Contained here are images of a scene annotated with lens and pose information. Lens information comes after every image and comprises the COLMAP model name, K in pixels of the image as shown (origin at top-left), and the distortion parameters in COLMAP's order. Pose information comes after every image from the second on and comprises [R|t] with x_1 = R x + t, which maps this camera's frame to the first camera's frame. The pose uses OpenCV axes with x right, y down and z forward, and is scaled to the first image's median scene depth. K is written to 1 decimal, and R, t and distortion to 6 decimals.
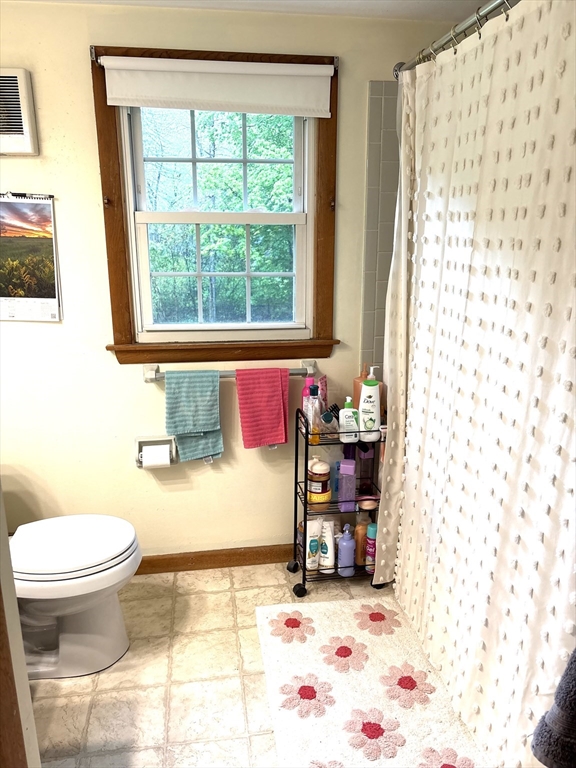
lens RADIAL K [[572.5, 0, 289.0], [0, 572.5, 384.9], [0, 0, 1]] dist [0.014243, -0.032233]
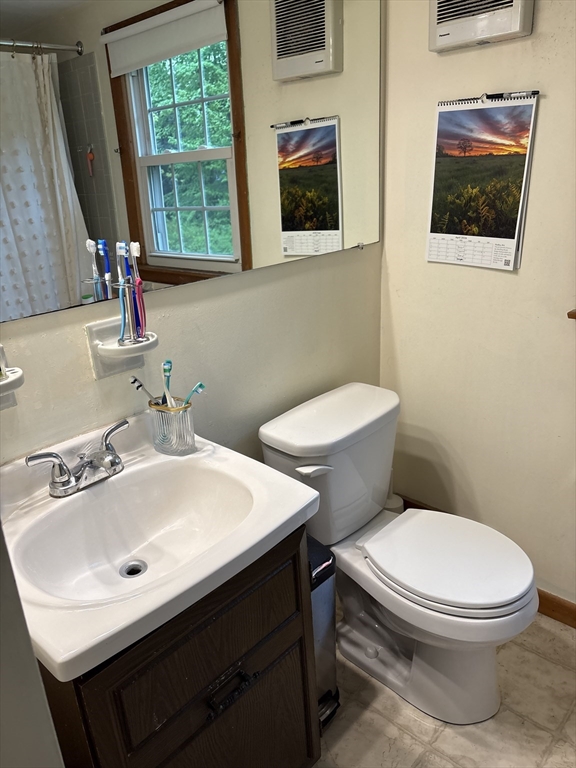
lens RADIAL K [[572.5, 0, 284.8], [0, 572.5, 385.4], [0, 0, 1]] dist [0.014243, -0.032233]
pose [[0.611145, 0.239649, -0.754368, 0.016584], [-0.143311, 0.970814, 0.192307, -0.068521], [0.778437, -0.009418, 0.627652, 0.307363]]
